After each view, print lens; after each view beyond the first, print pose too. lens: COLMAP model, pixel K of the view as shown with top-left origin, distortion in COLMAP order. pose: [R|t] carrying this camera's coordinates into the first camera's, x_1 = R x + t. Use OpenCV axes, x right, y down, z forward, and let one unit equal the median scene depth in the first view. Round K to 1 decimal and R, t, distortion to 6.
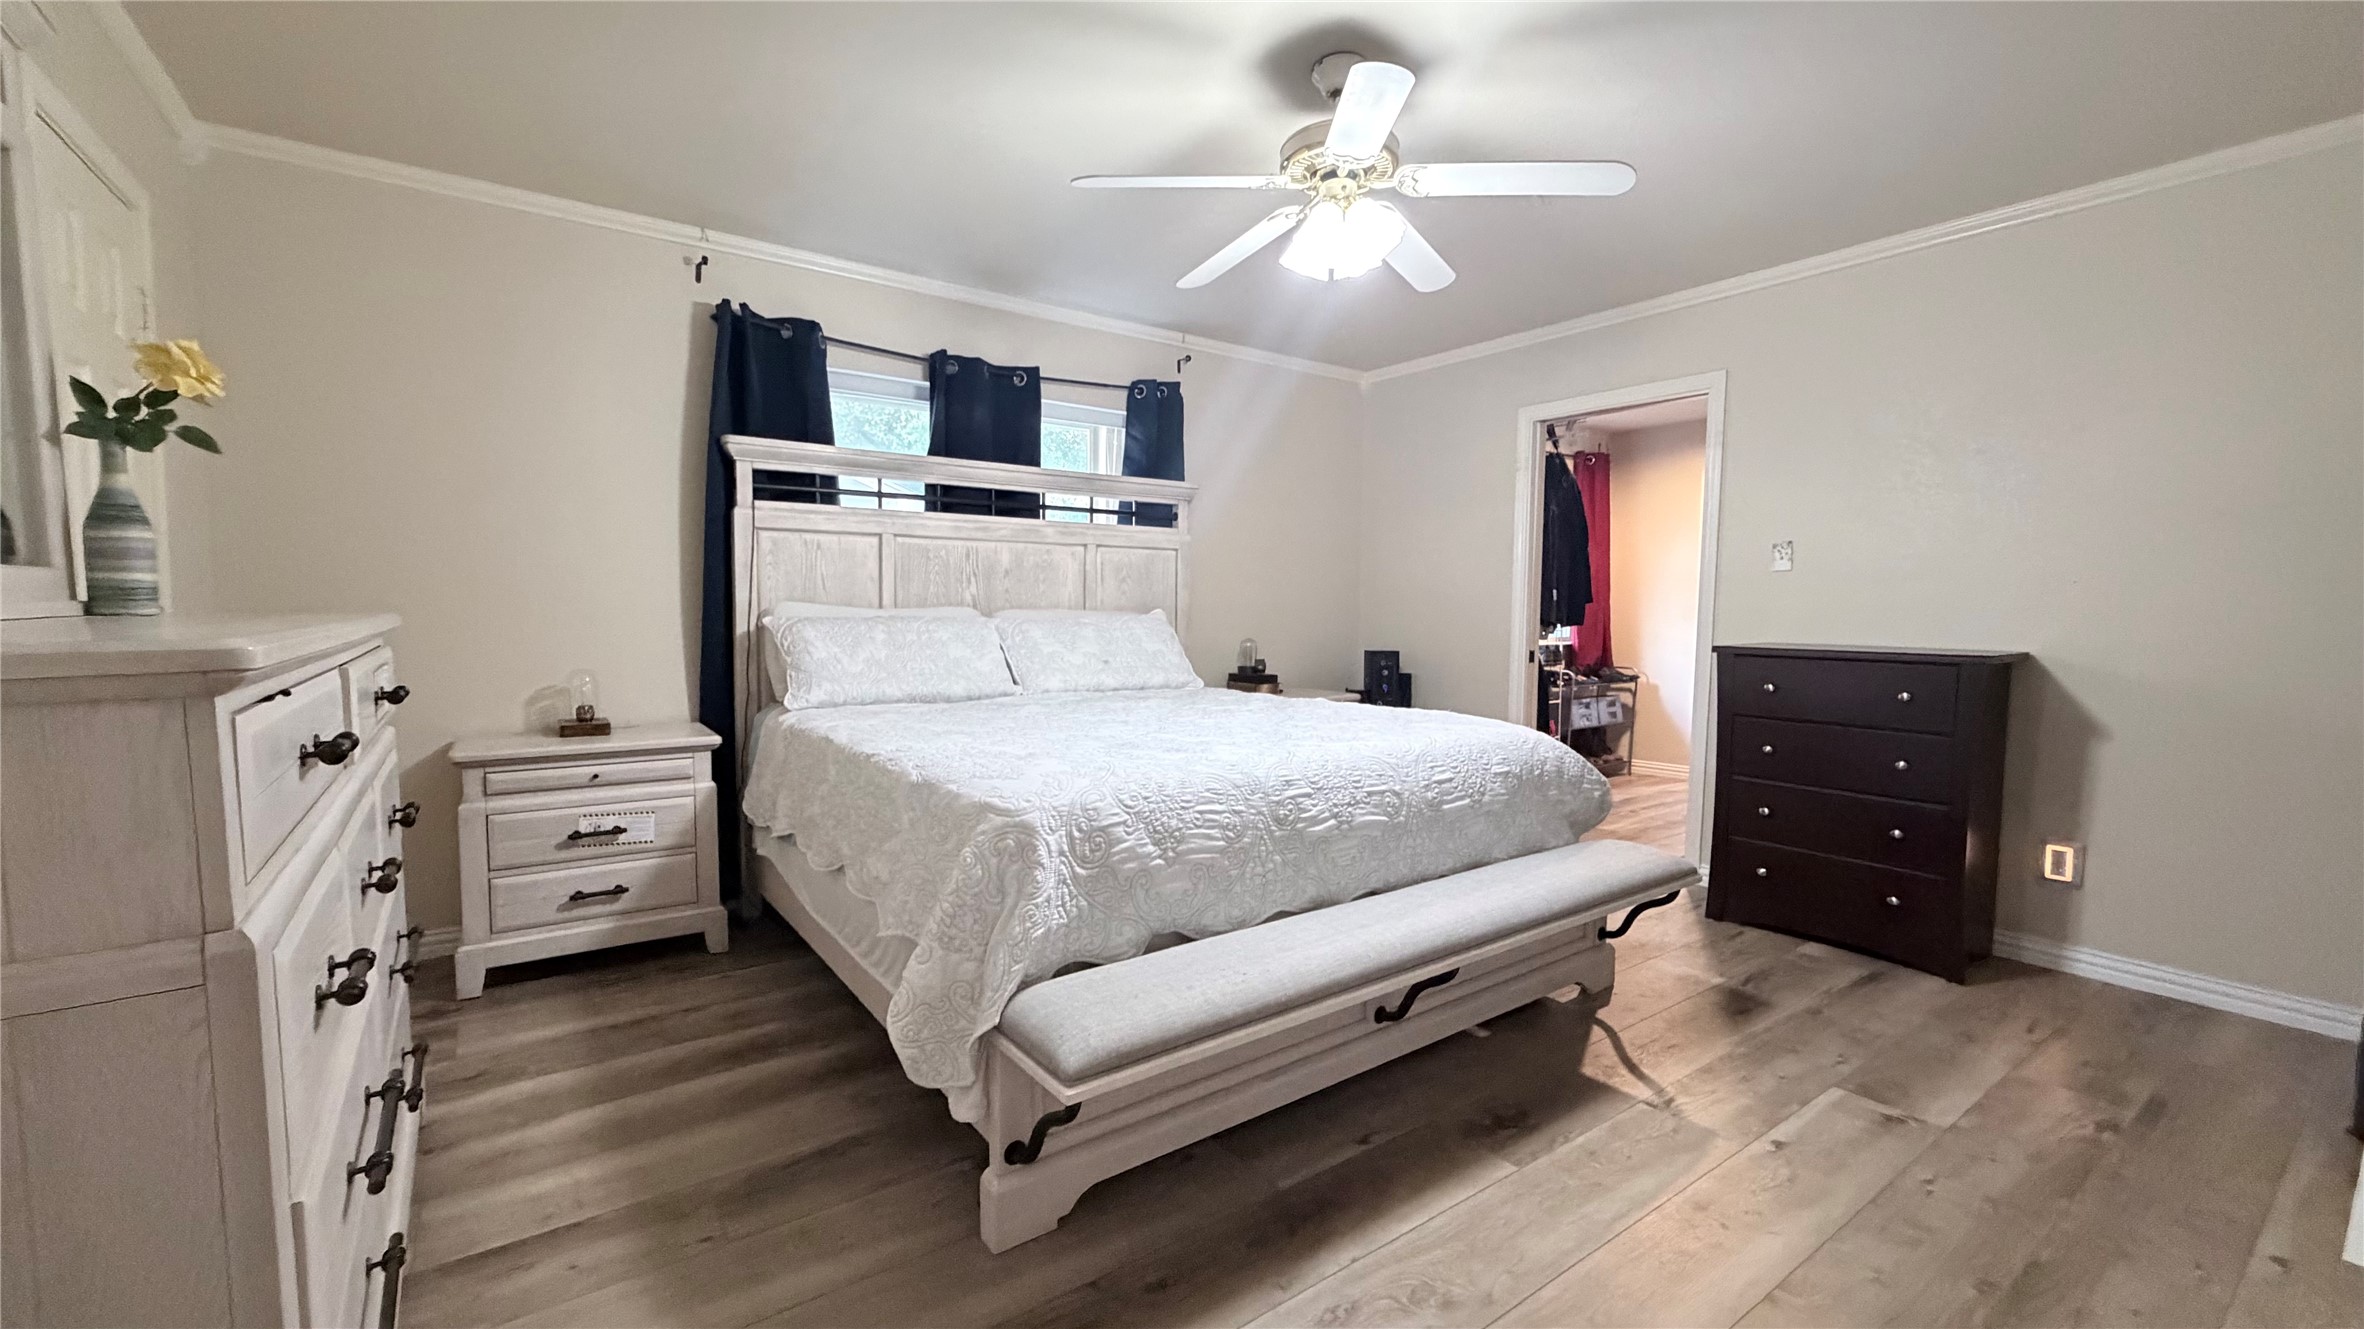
lens RADIAL K [[947.8, 0, 1175.1], [0, 947.8, 666.1], [0, 0, 1]] dist [-0.004170, -0.000595]
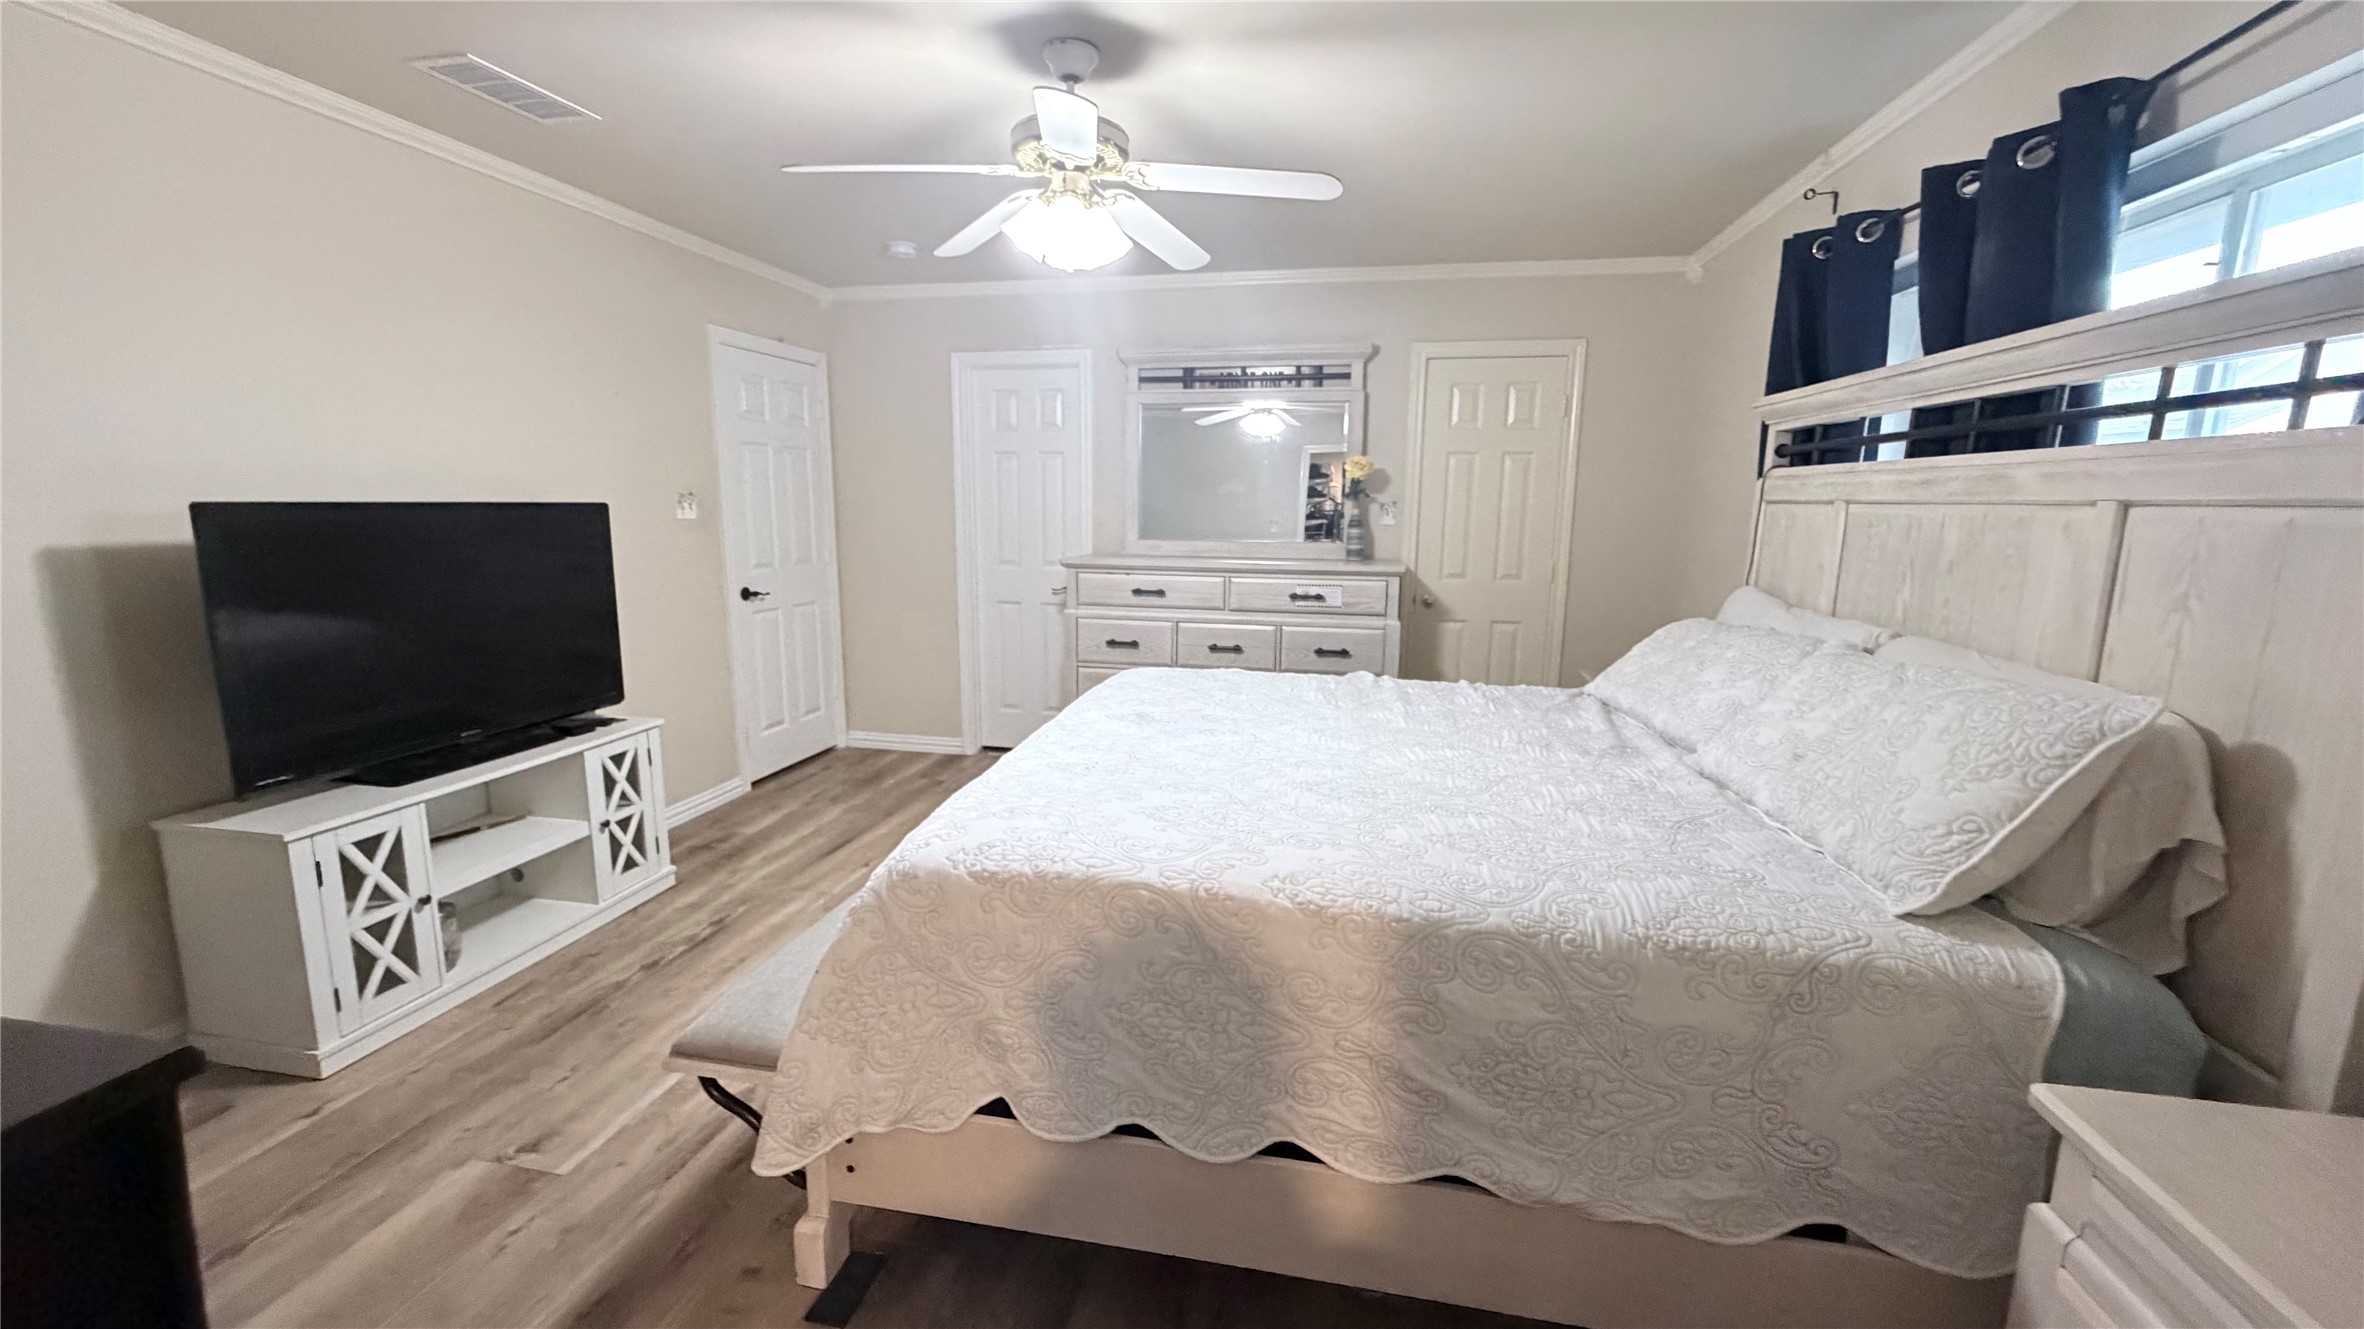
lens RADIAL K [[947.8, 0, 1177.8], [0, 947.8, 670.2], [0, 0, 1]] dist [-0.004170, -0.000595]
pose [[-0.731786, 0.106975, -0.673086, 0.469275], [-0.059174, 0.973902, 0.219119, -0.130842], [0.678960, 0.200178, -0.706358, 1.090033]]
